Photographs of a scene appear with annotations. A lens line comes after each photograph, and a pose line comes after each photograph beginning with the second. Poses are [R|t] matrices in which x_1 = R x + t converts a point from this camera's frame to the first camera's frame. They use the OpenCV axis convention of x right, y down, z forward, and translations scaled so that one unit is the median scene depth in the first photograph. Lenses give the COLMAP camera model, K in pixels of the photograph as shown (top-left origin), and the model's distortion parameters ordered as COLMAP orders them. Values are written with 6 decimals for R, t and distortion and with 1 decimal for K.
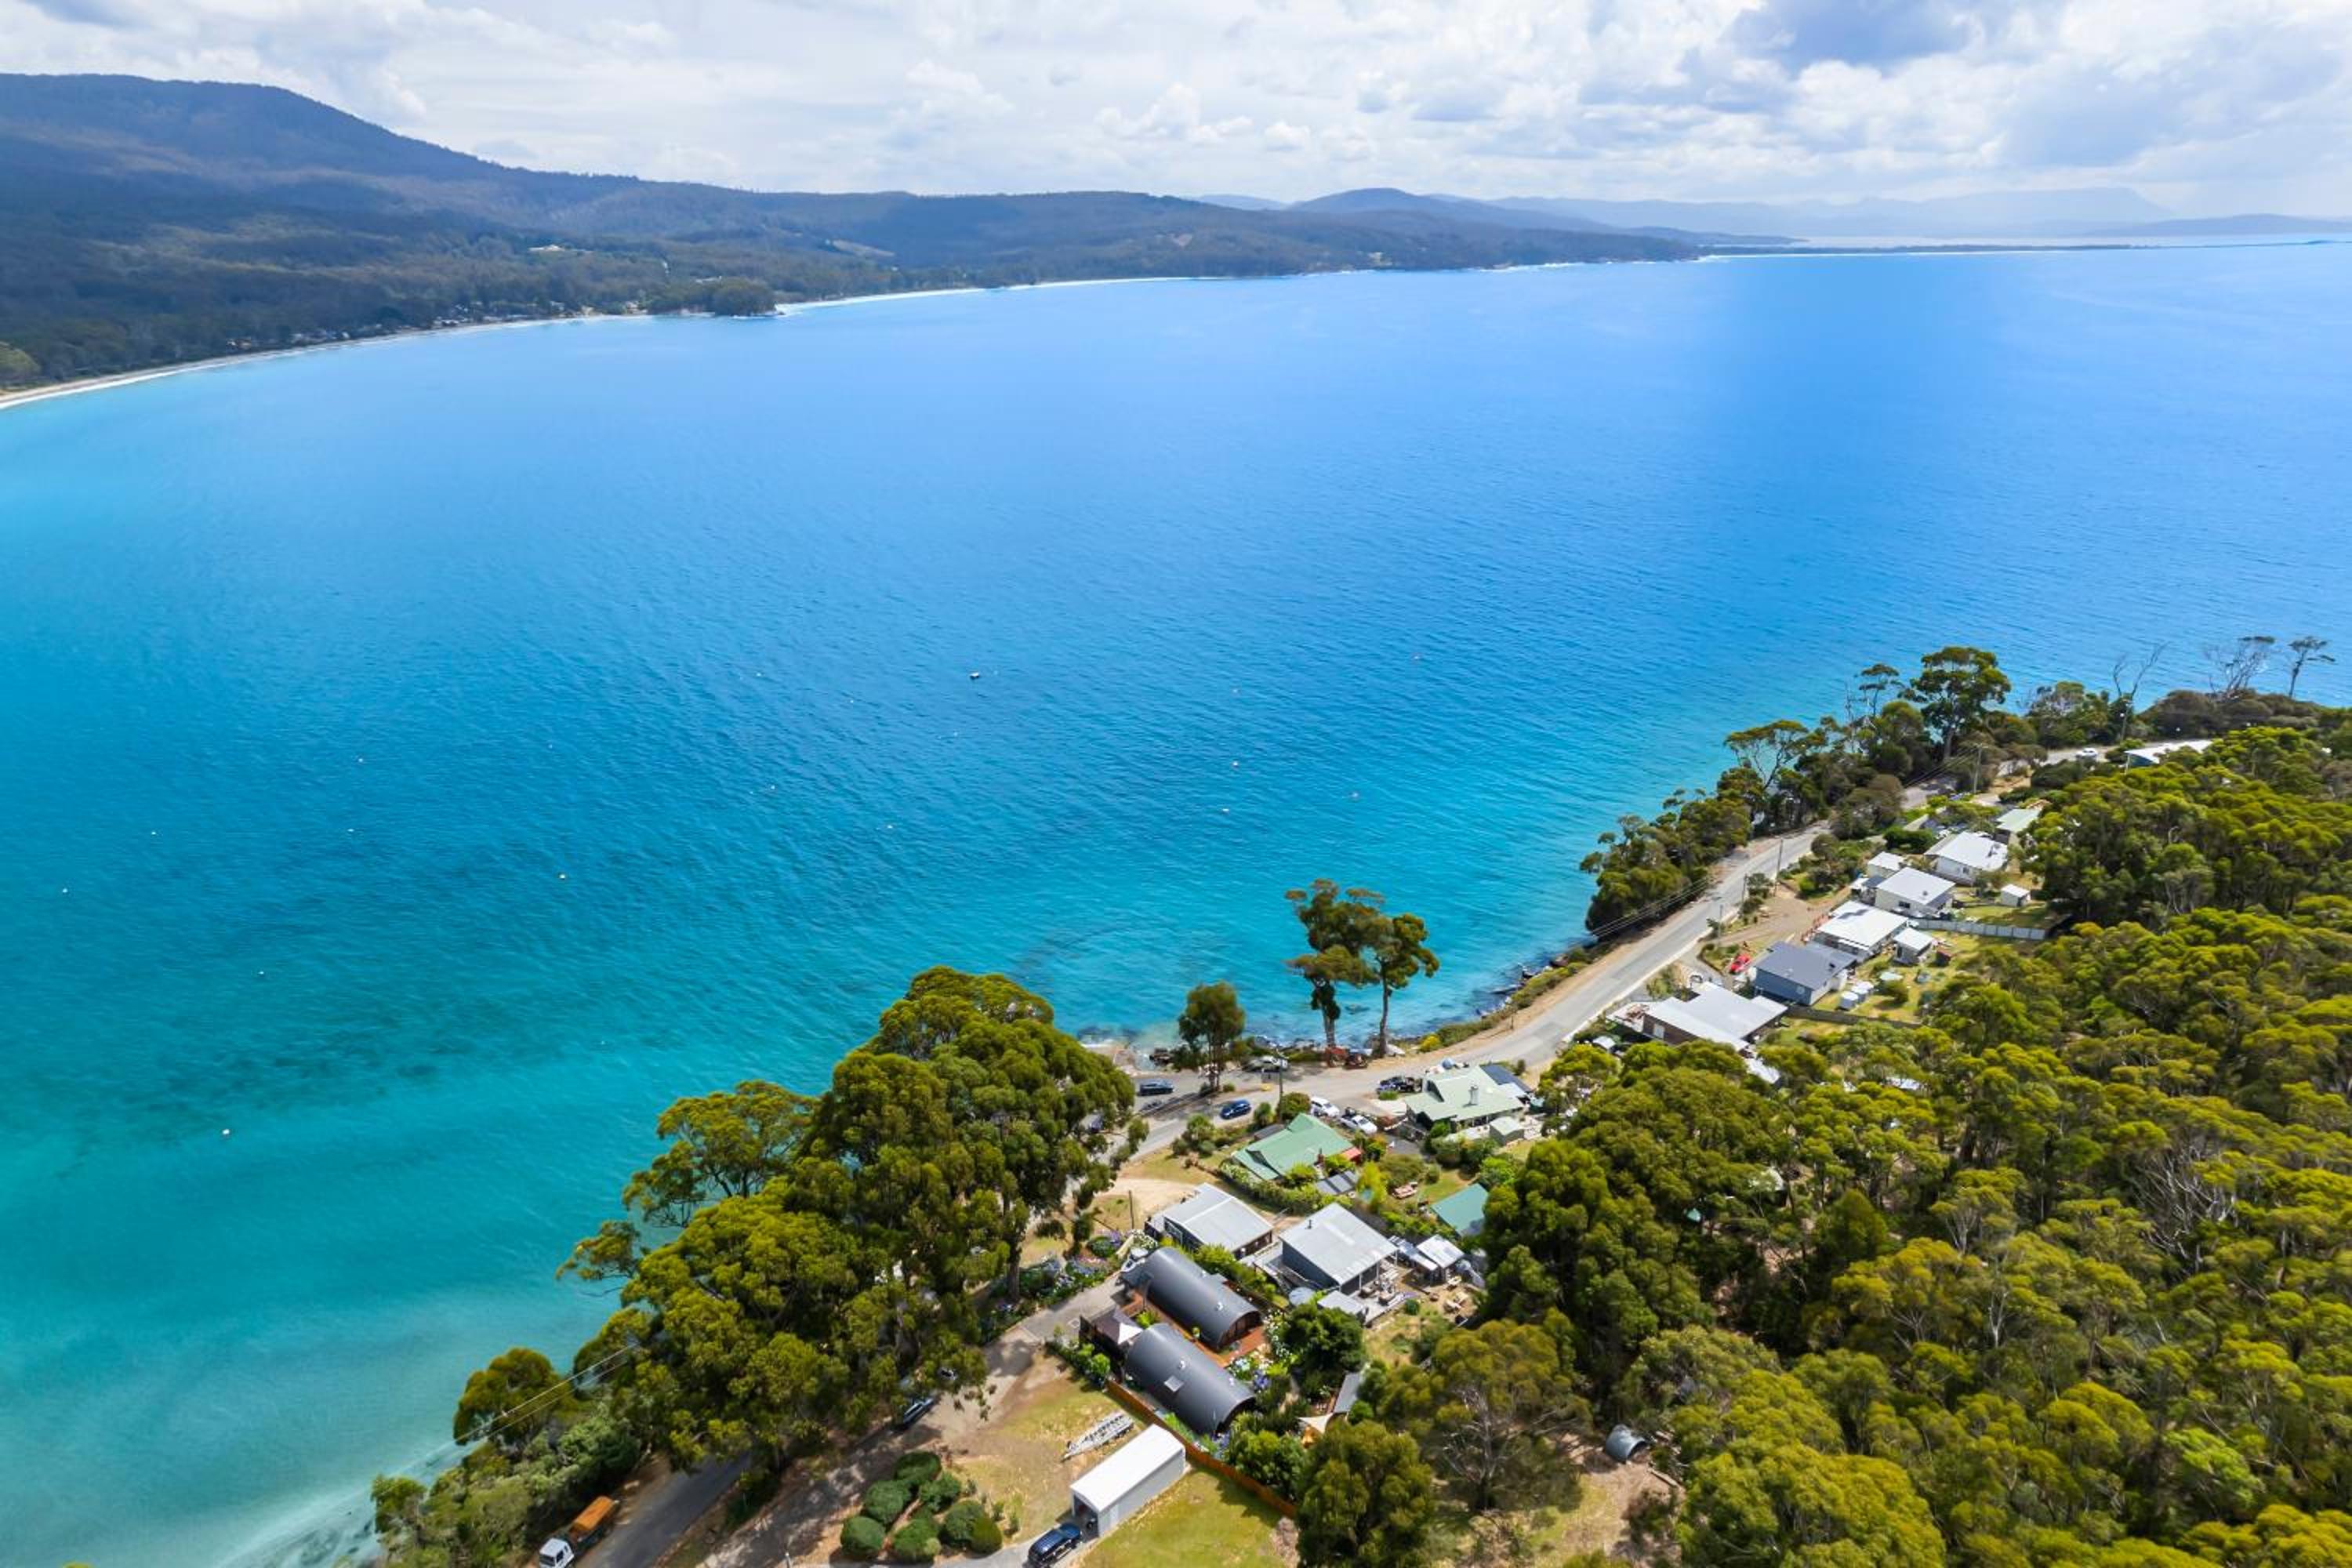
lens RADIAL K [[1508.9, 0, 1173.9], [0, 1508.9, 788.6], [0, 0, 1]] dist [-0.012405, 0.027839]
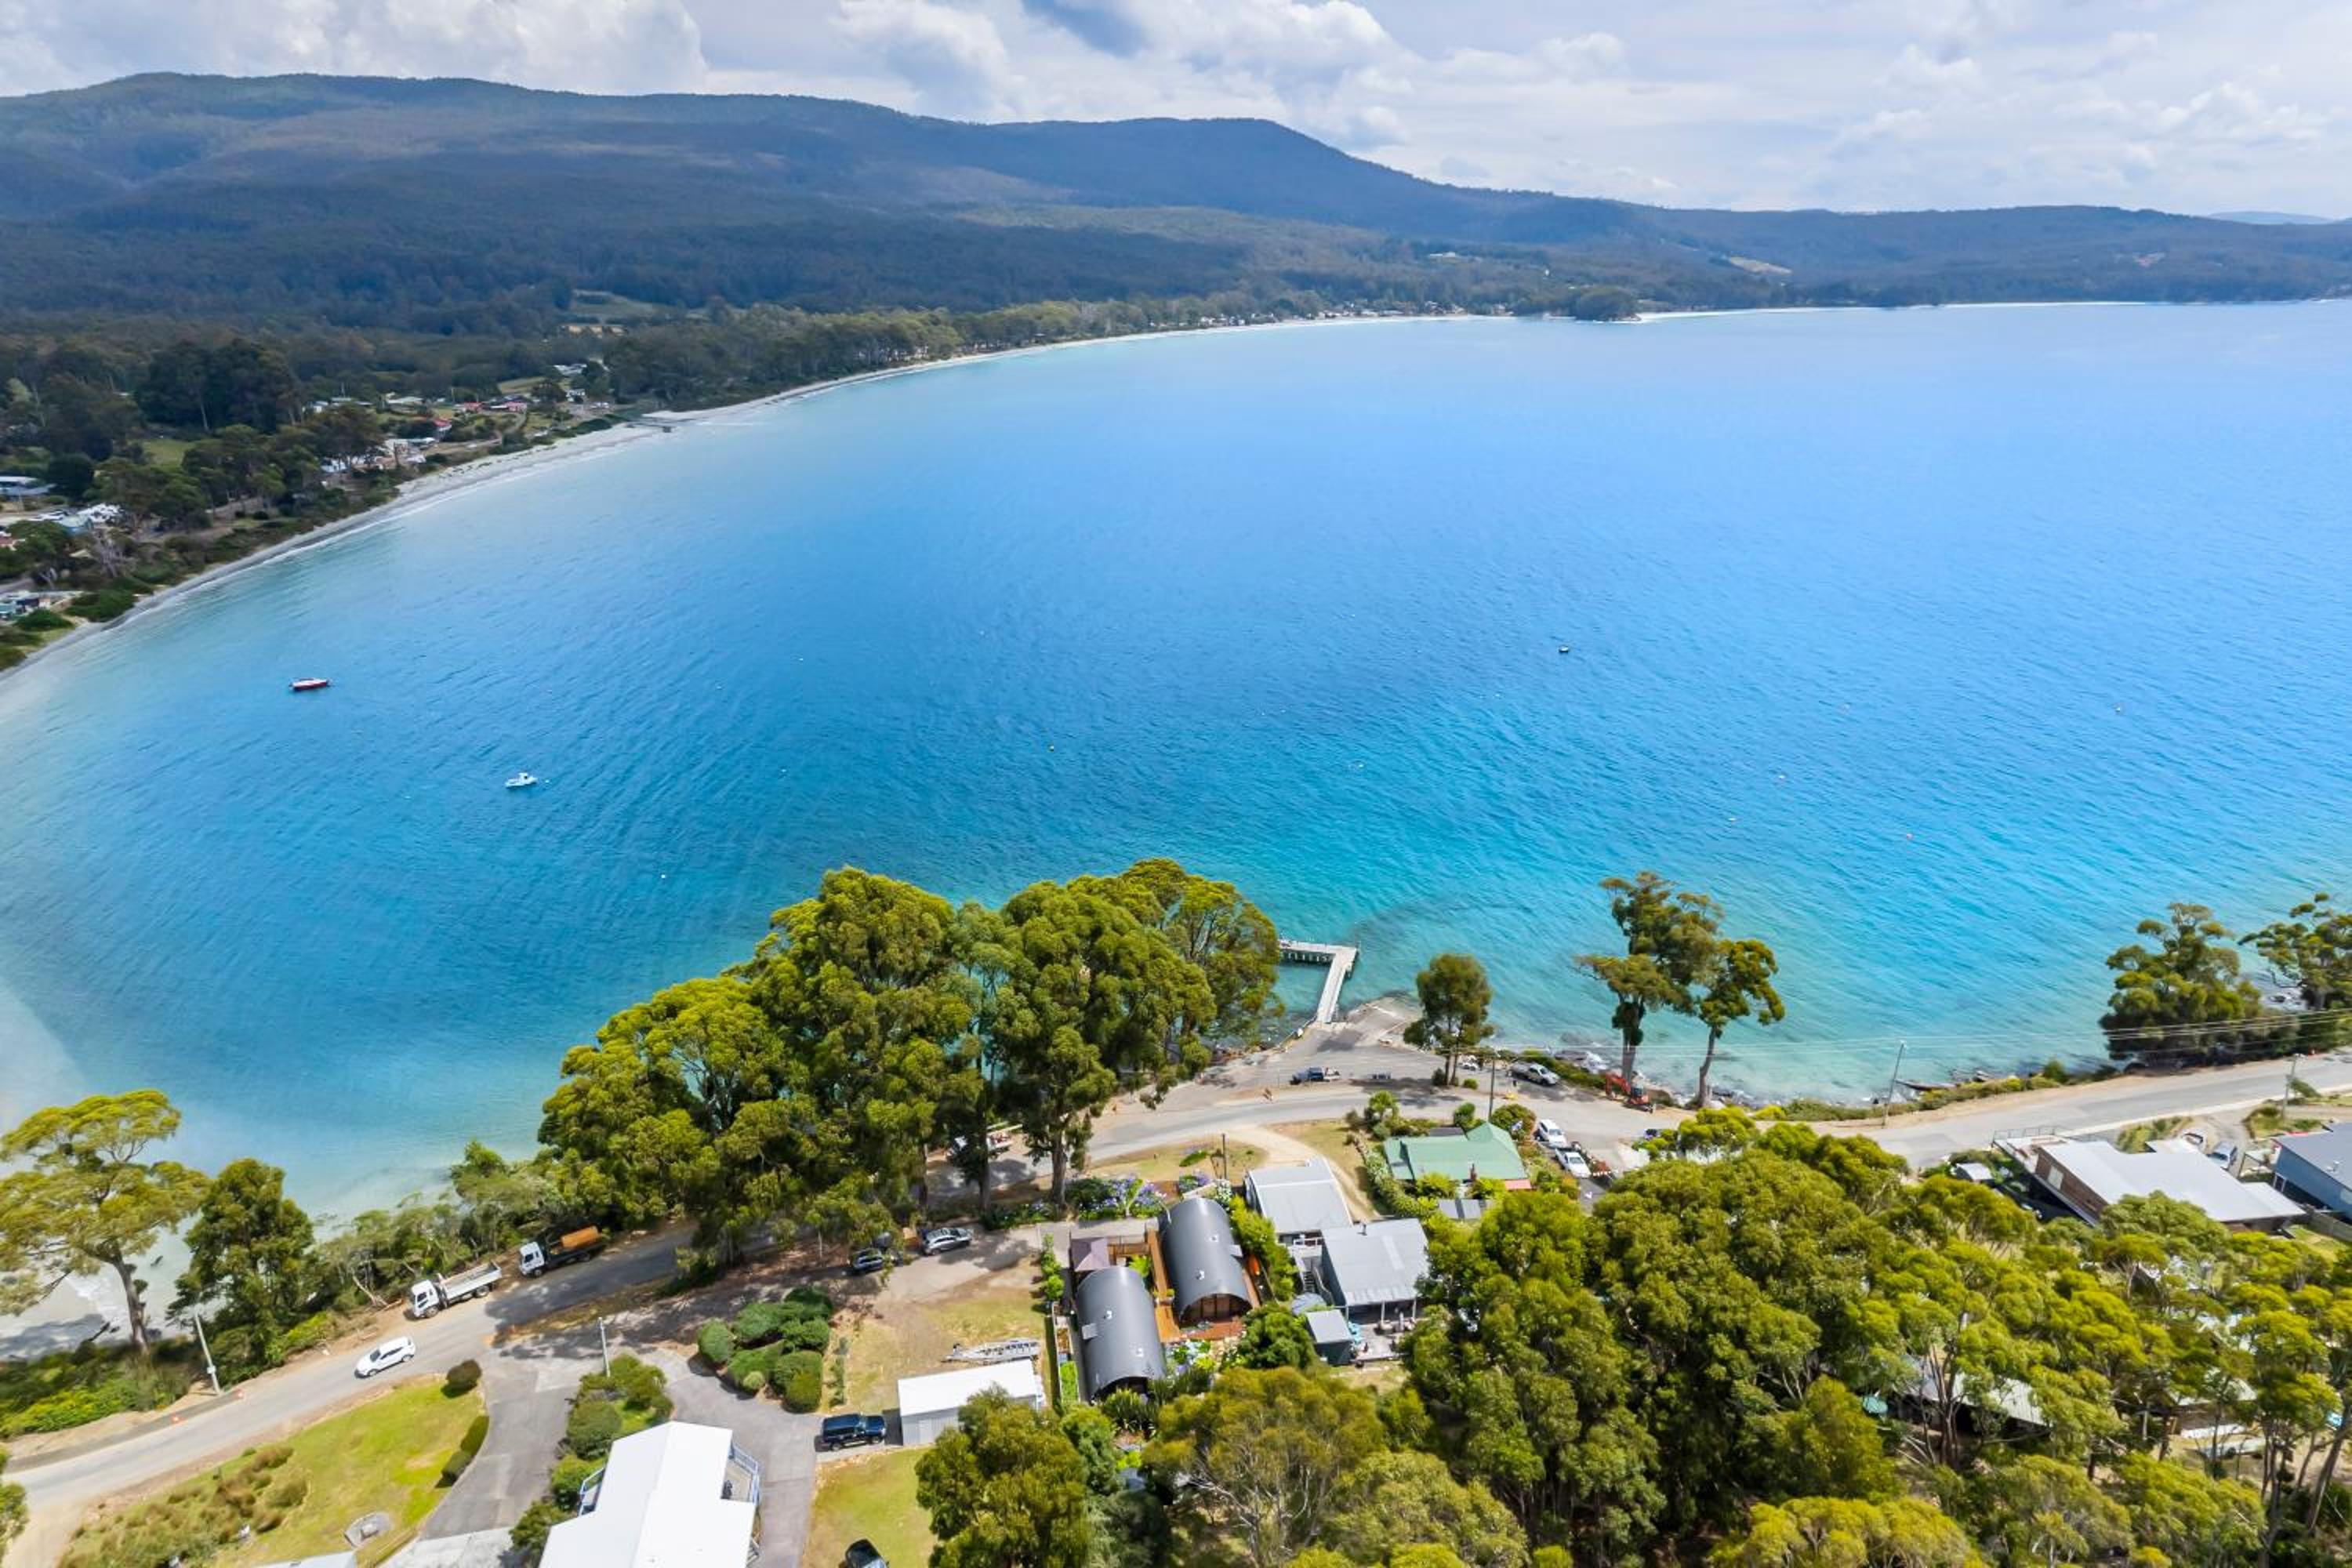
lens RADIAL K [[1508.9, 0, 1188.0], [0, 1508.9, 760.6], [0, 0, 1]] dist [-0.012405, 0.027839]
pose [[0.850052, 0.181896, -0.494293, 0.240278], [-0.196388, 0.980257, 0.022991, 0.028808], [0.488716, 0.077530, 0.868991, 0.154888]]
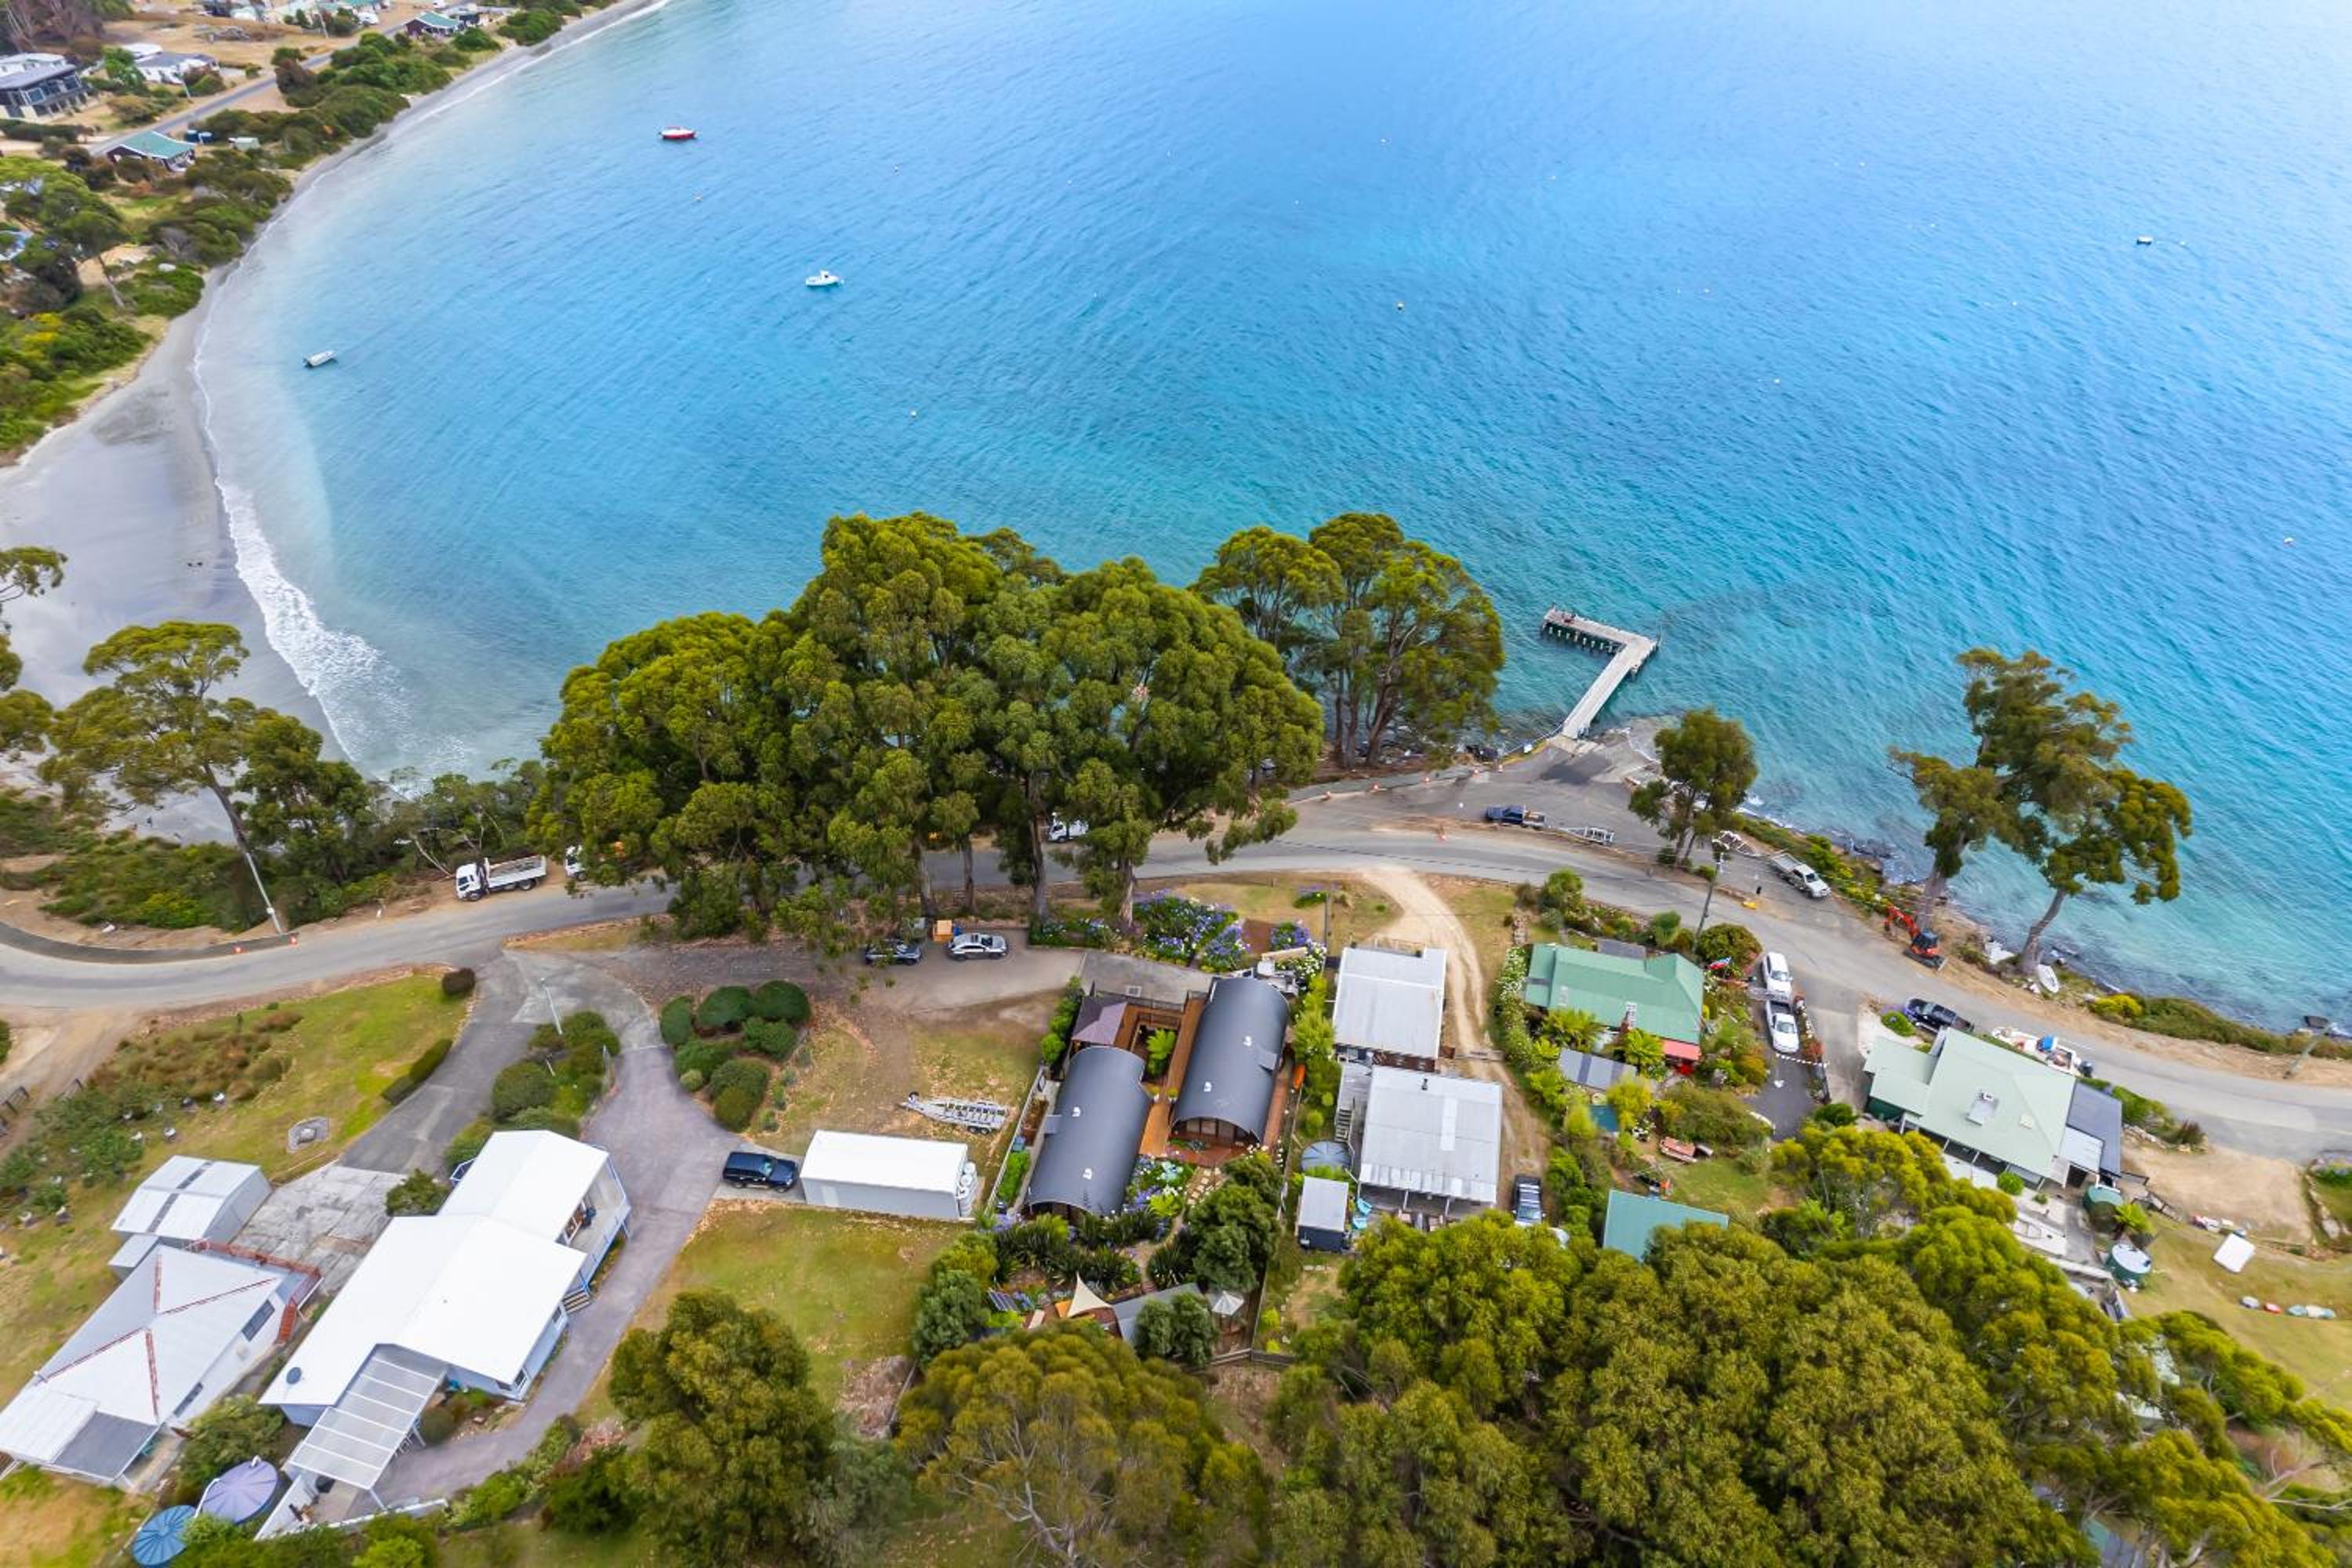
lens RADIAL K [[1508.9, 0, 1194.3], [0, 1508.9, 771.3], [0, 0, 1]] dist [-0.012405, 0.027839]
pose [[0.623318, 0.489329, -0.609944, 0.231708], [-0.285567, 0.868581, 0.404992, -0.033425], [0.727960, -0.078259, 0.681138, 0.338945]]
